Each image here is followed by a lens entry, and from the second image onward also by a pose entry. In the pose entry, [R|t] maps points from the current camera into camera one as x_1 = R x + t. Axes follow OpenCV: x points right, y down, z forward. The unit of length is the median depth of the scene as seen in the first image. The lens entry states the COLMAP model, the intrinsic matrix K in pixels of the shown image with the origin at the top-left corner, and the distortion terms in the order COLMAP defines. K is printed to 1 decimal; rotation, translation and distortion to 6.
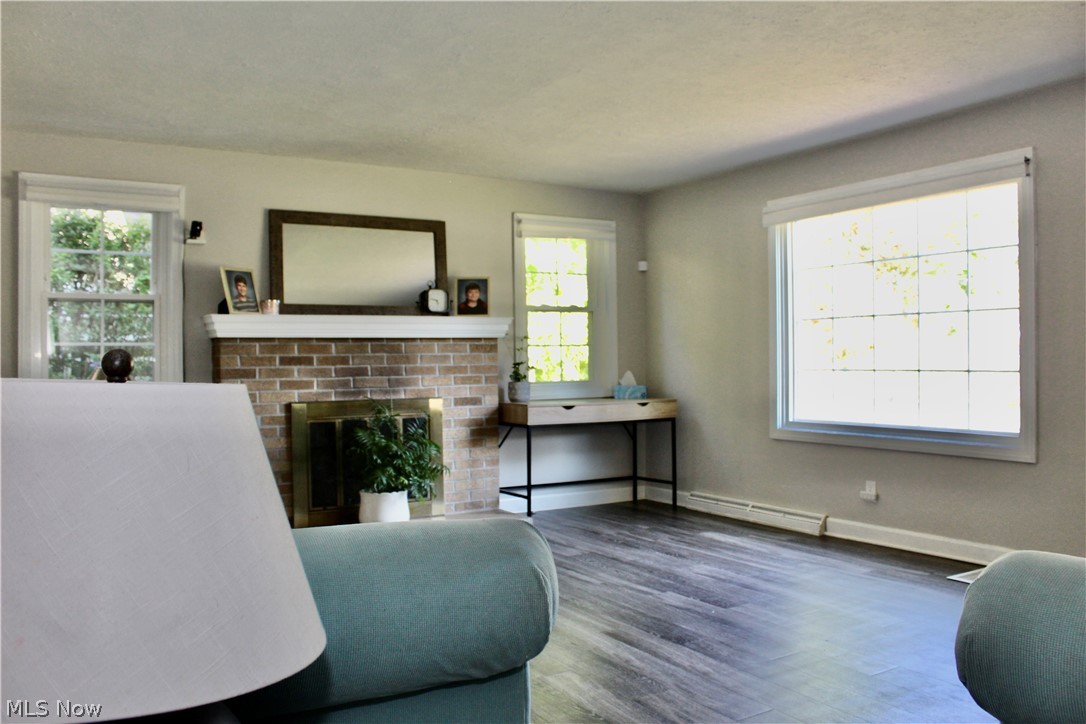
lens RADIAL K [[910.8, 0, 543.0], [0, 910.8, 362.0], [0, 0, 1]] dist [0.001525, 0.001332]
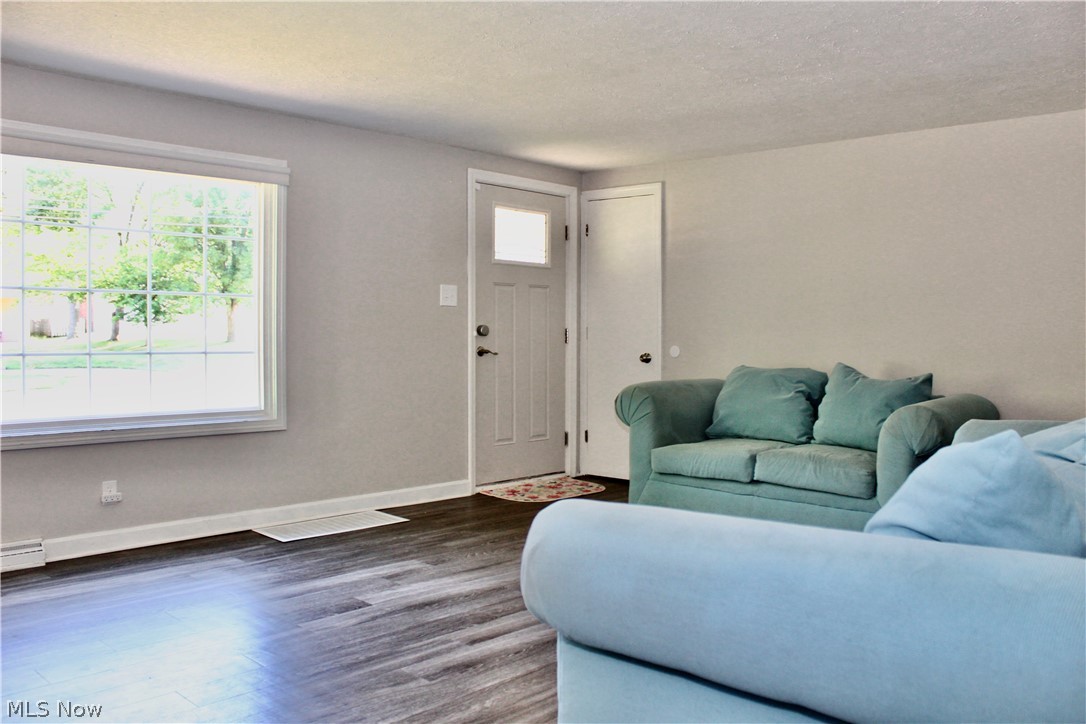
lens RADIAL K [[910.8, 0, 543.0], [0, 910.8, 362.0], [0, 0, 1]] dist [0.001525, 0.001332]
pose [[-0.286487, -0.011039, 0.958020, -0.750714], [-0.014584, 0.999868, 0.007160, 0.008326], [-0.957973, -0.011921, -0.286610, 1.096474]]
